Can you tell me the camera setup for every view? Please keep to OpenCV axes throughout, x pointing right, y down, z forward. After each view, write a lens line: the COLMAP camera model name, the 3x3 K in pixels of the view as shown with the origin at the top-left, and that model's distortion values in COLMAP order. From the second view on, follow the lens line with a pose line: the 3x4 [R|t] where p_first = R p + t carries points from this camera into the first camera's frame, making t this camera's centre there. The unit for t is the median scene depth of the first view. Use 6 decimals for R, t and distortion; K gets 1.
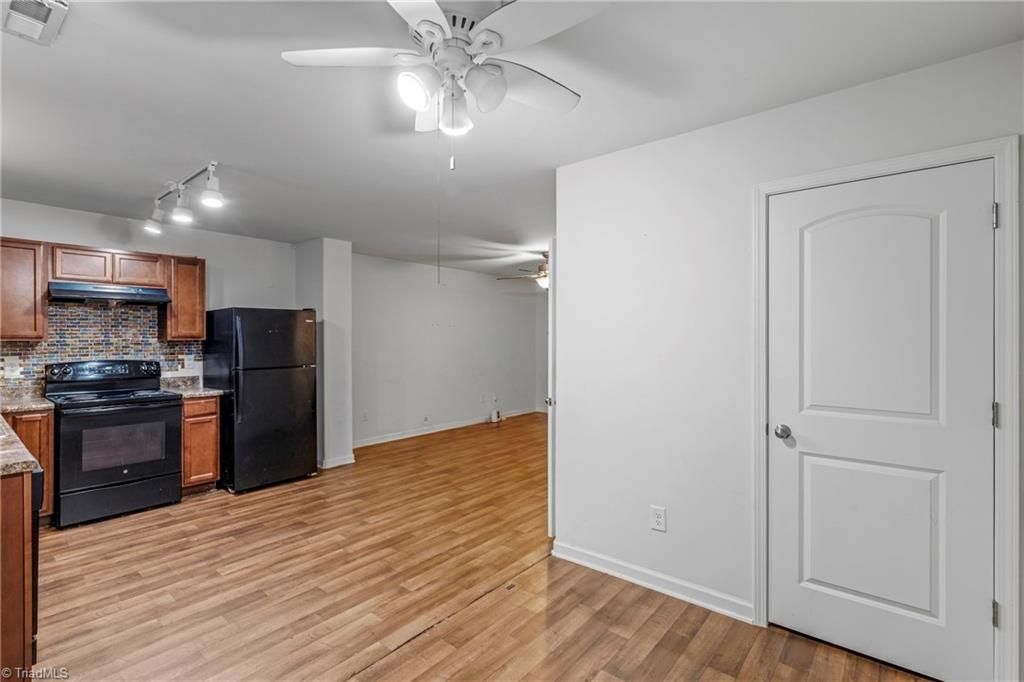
lens RADIAL K [[474.2, 0, 512.8], [0, 474.2, 337.6], [0, 0, 1]] dist [-0.000023, -0.000568]
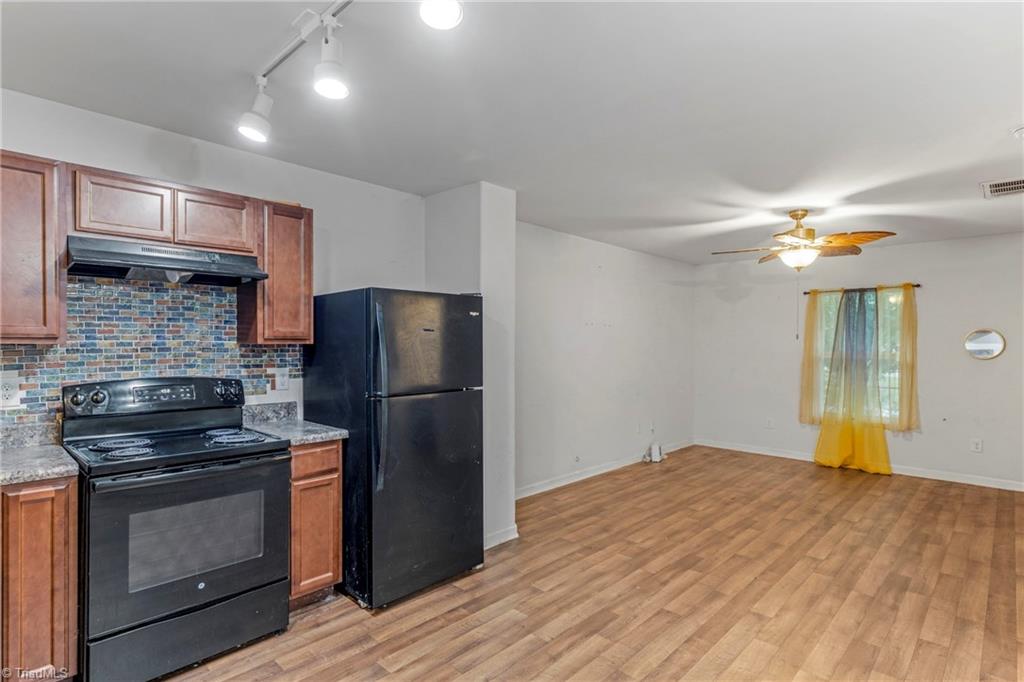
lens RADIAL K [[524.1, 0, 512.4], [0, 524.1, 347.1], [0, 0, 1]] dist [0.000049, 0.000334]
pose [[0.997367, 0.007173, -0.072166, -0.373393], [-0.006519, 0.999935, 0.009305, 0.001473], [0.072228, -0.008810, 0.997349, 0.381583]]
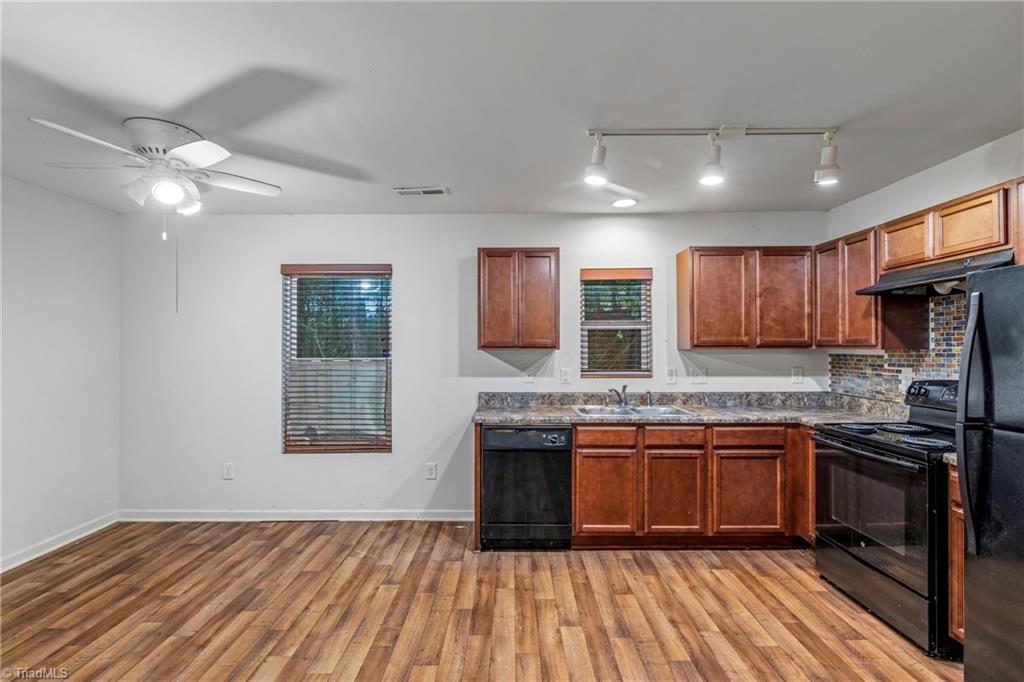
lens RADIAL K [[468.8, 0, 512.1], [0, 468.8, 344.6], [0, 0, 1]] dist [-0.001521, 0.000096]
pose [[-0.771050, -0.000748, -0.636774, -0.009157], [0.002756, 0.999986, -0.004512, 0.000670], [0.636768, -0.005234, -0.771038, 1.061061]]
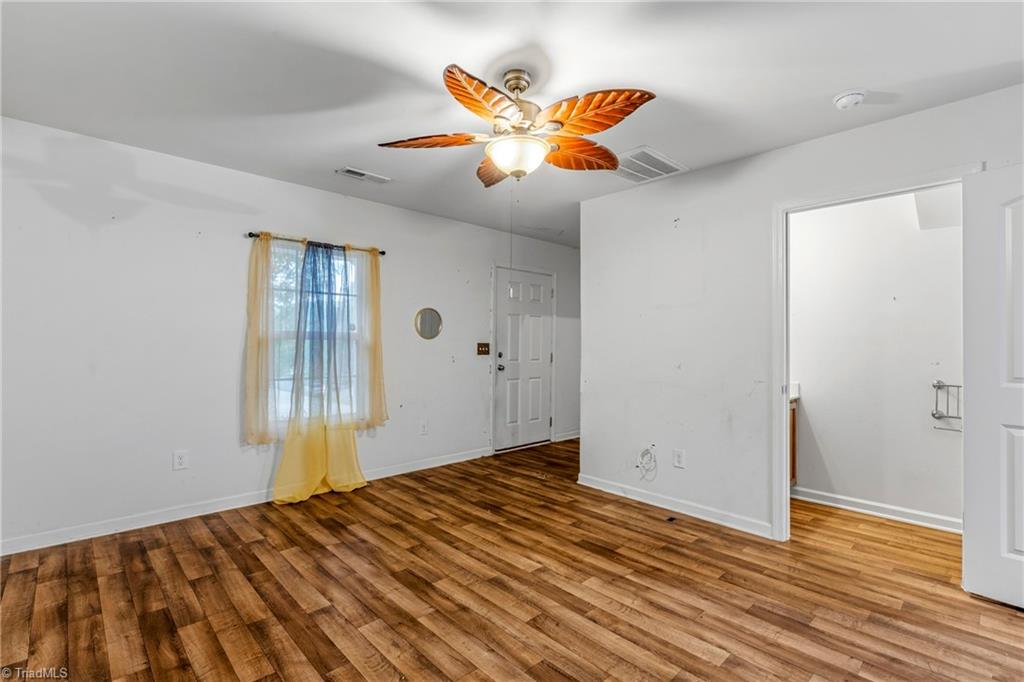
lens RADIAL K [[469.3, 0, 512.1], [0, 469.3, 309.6], [0, 0, 1]] dist [-0.002016, 0.000167]
pose [[0.119336, 0.072402, 0.990211, -0.438192], [-0.009429, 0.997375, -0.071790, 0.042335], [-0.992809, -0.000769, 0.119705, 1.374395]]
